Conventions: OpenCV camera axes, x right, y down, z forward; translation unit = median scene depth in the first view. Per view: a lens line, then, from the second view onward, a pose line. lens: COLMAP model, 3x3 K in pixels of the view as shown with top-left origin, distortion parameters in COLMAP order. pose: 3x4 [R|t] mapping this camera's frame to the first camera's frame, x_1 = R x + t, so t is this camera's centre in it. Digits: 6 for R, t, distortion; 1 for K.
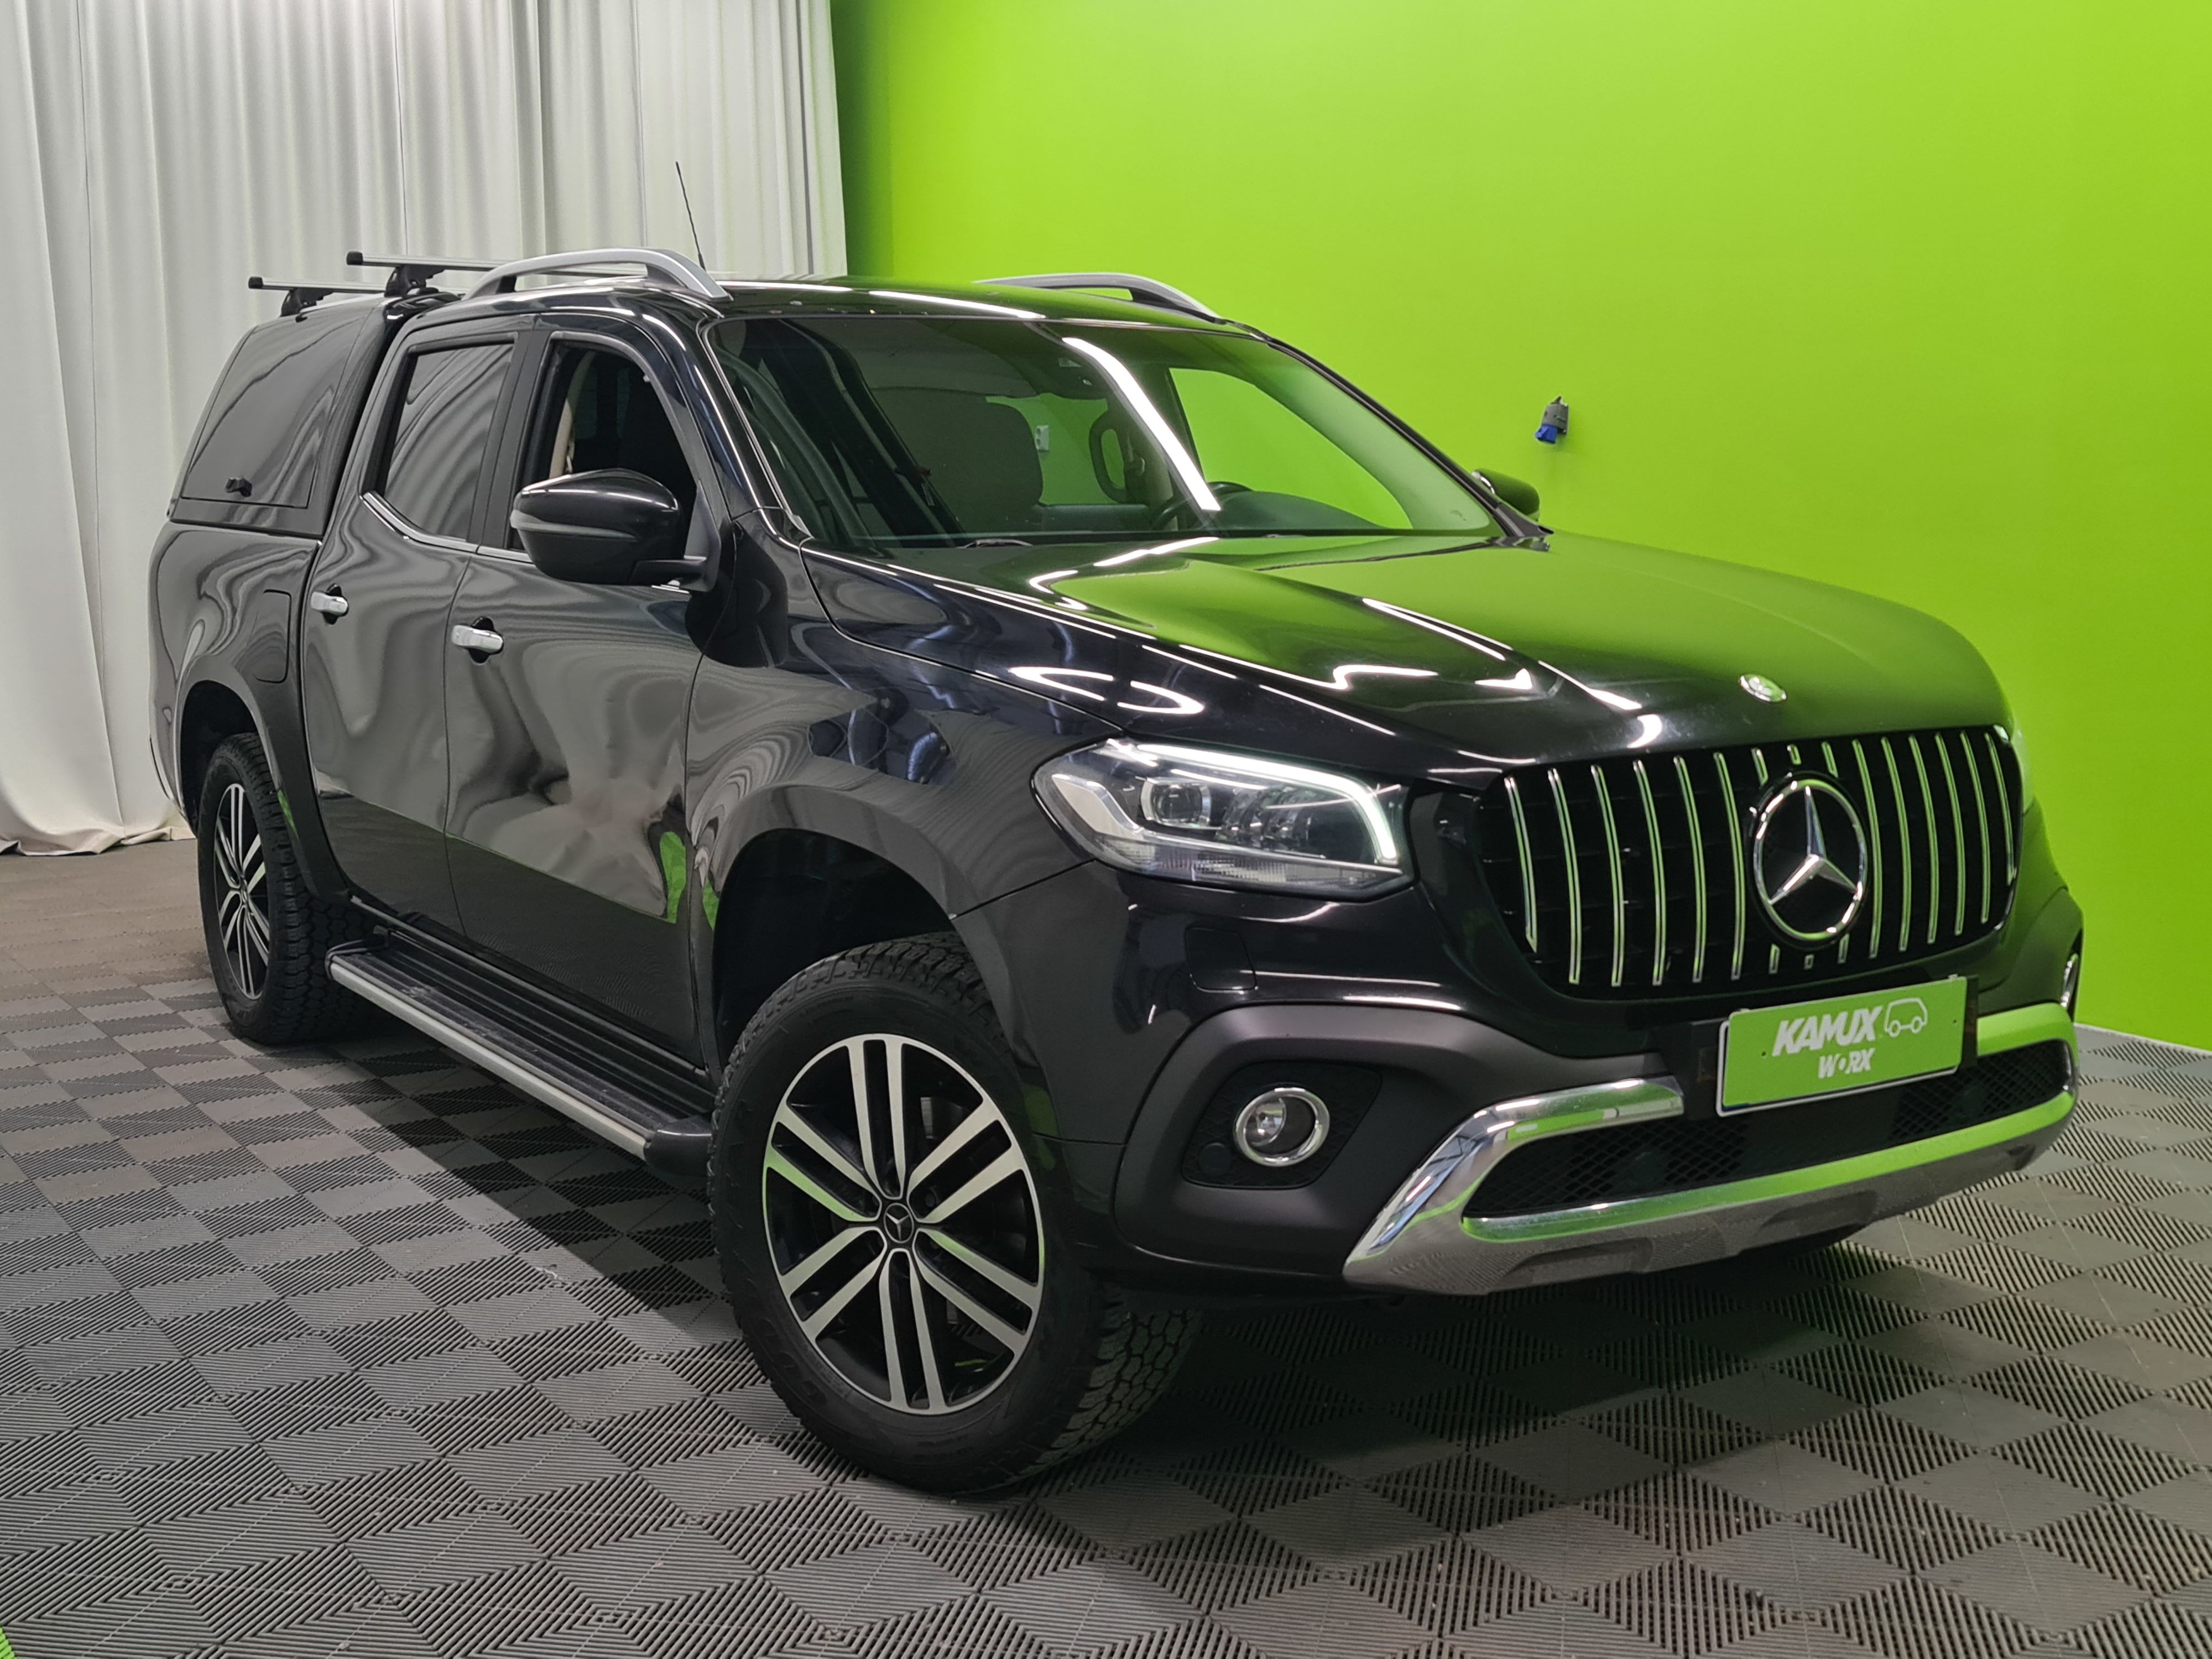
lens RADIAL K [[2366.2, 0, 1067.2], [0, 2366.2, 841.6], [0, 0, 1]] dist [0.056641, 0.005680]
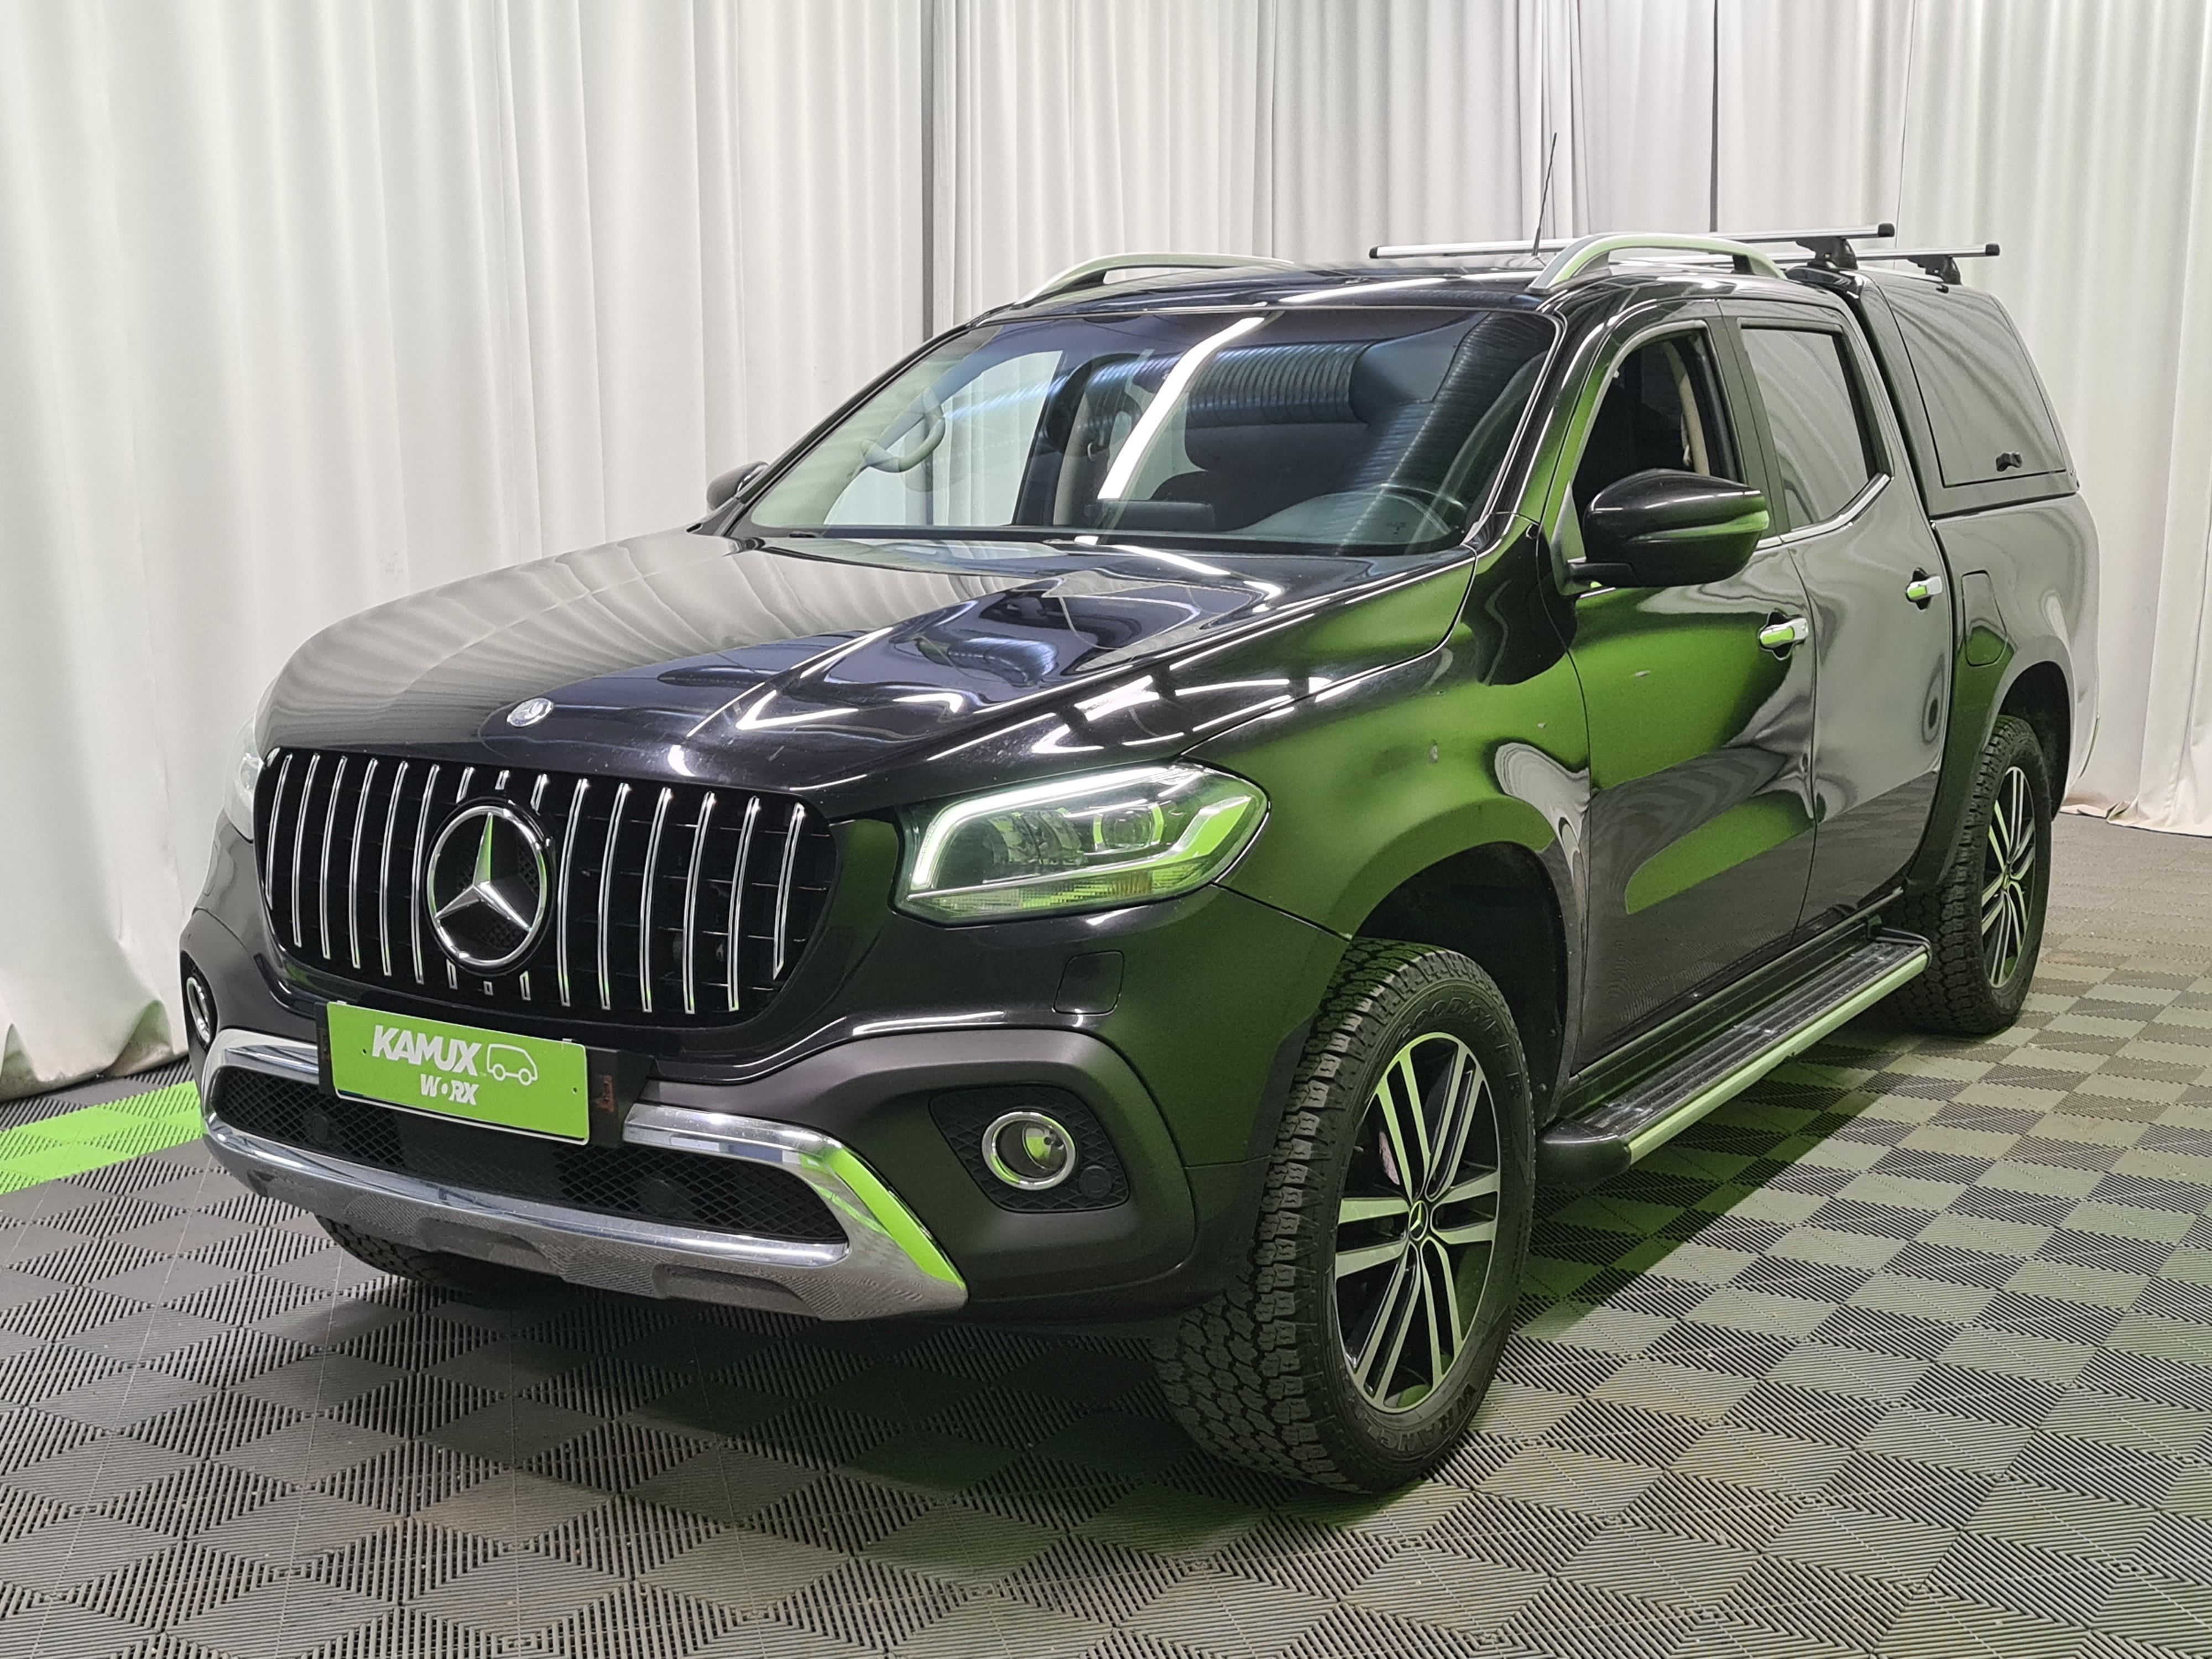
lens RADIAL K [[2366.2, 0, 1067.2], [0, 2366.2, 841.6], [0, 0, 1]] dist [0.056641, 0.005680]
pose [[0.447314, 0.153037, -0.881187, 1.295488], [-0.120510, 0.986580, 0.110166, -0.147790], [0.886221, 0.056913, 0.459754, 0.770357]]
